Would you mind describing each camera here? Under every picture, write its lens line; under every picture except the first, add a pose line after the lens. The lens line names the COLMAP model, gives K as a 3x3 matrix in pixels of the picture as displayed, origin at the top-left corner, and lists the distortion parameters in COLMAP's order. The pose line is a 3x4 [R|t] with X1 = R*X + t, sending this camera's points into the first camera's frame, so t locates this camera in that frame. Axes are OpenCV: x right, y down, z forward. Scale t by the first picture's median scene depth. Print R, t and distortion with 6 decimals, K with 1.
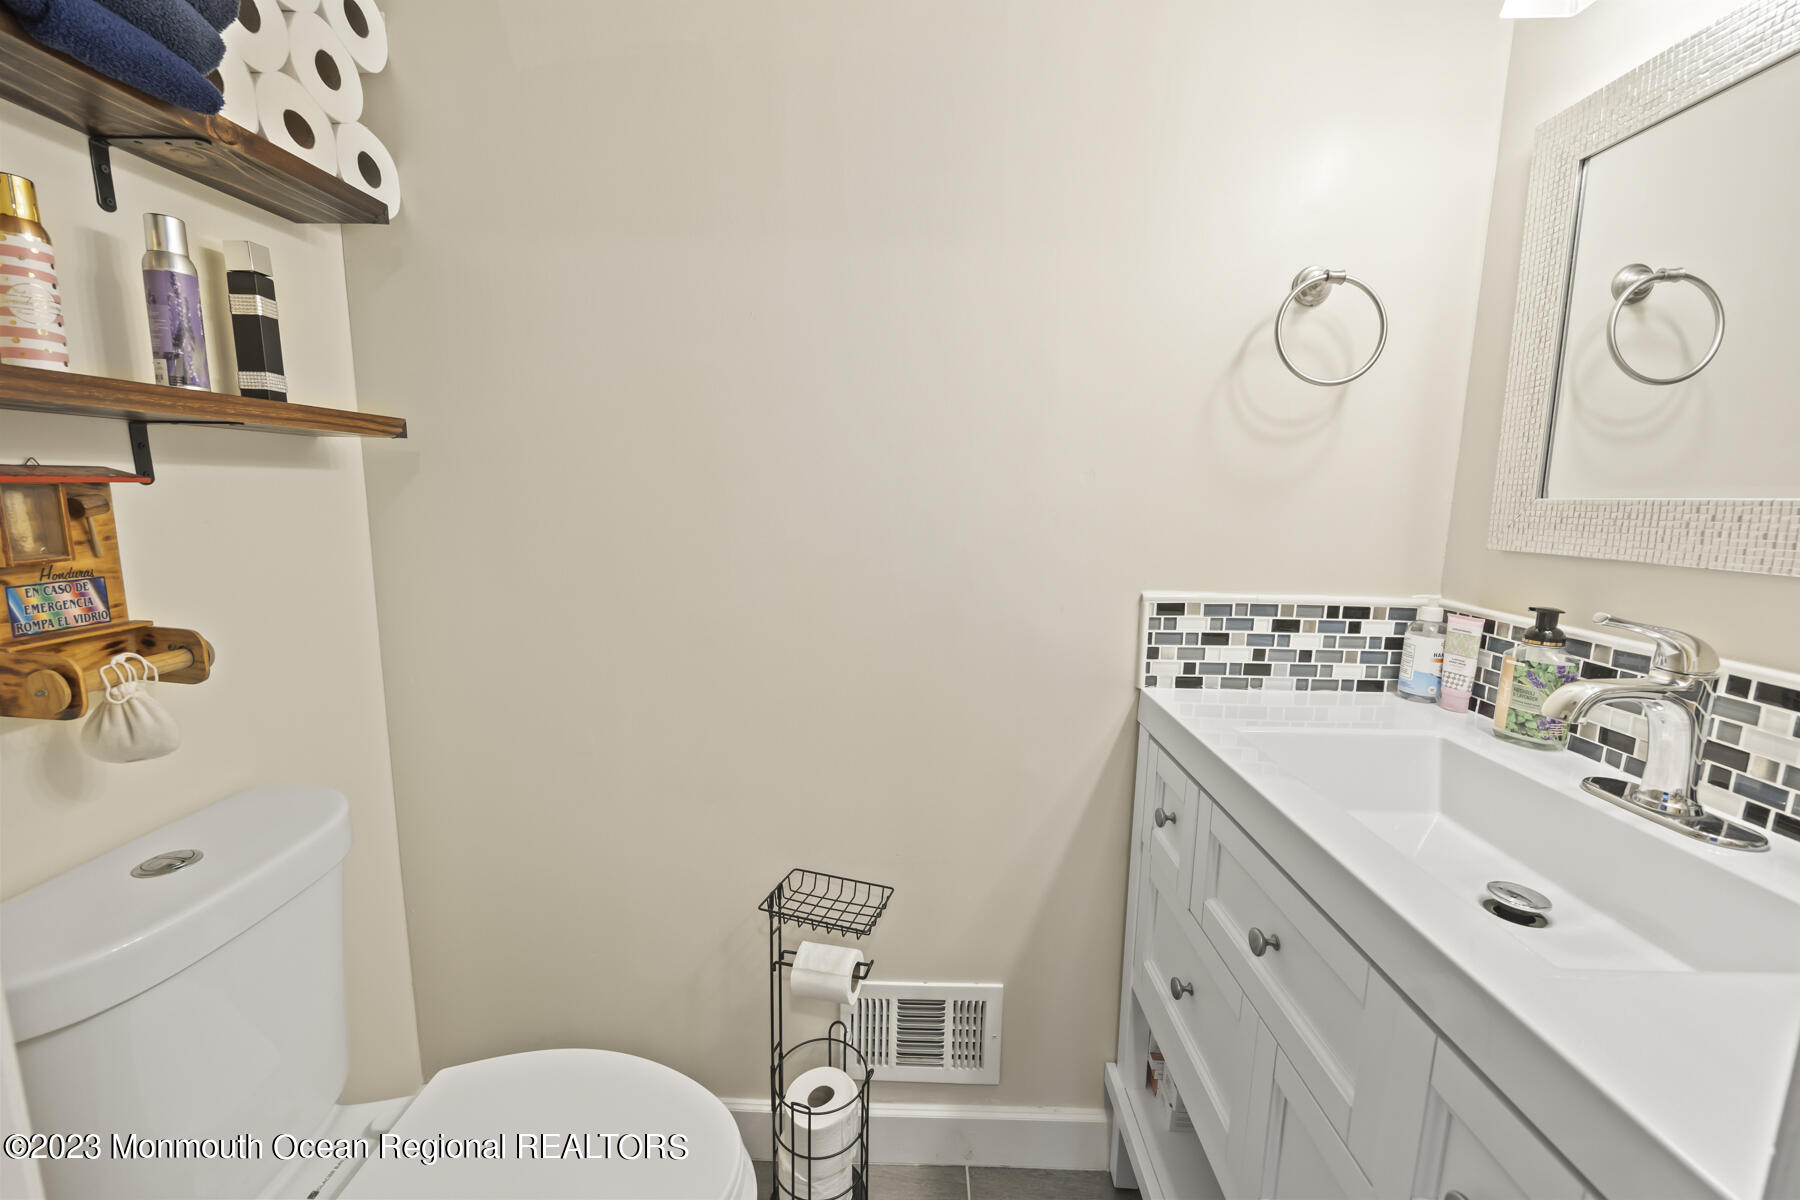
lens RADIAL K [[720.4, 0, 897.3], [0, 720.4, 600.6], [0, 0, 1]] dist [-0.002791, 0.000121]
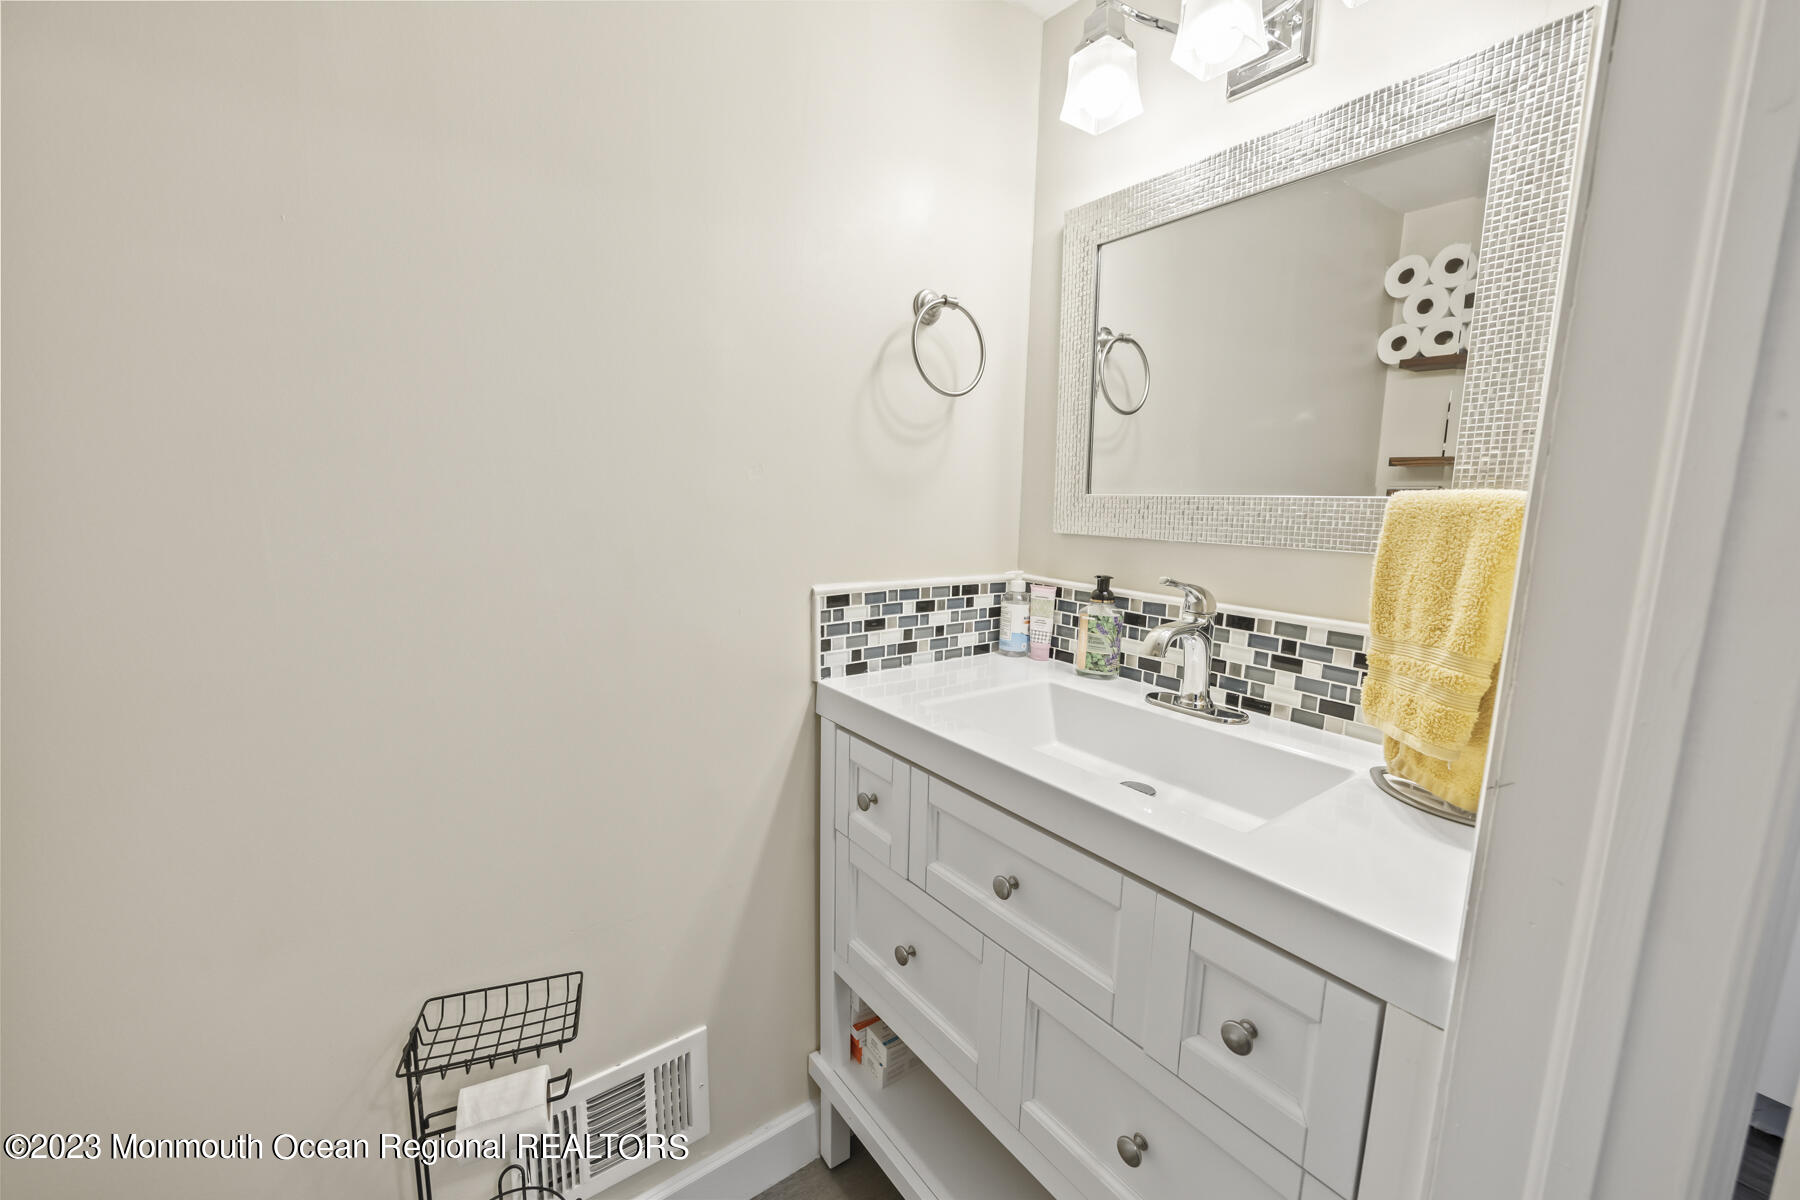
lens RADIAL K [[720.4, 0, 901.5], [0, 720.4, 602.7], [0, 0, 1]] dist [-0.002791, 0.000121]
pose [[0.786751, -0.092186, 0.610348, -0.187620], [0.083217, 0.995599, 0.043105, -0.023511], [-0.611635, 0.016879, 0.790960, 0.129720]]
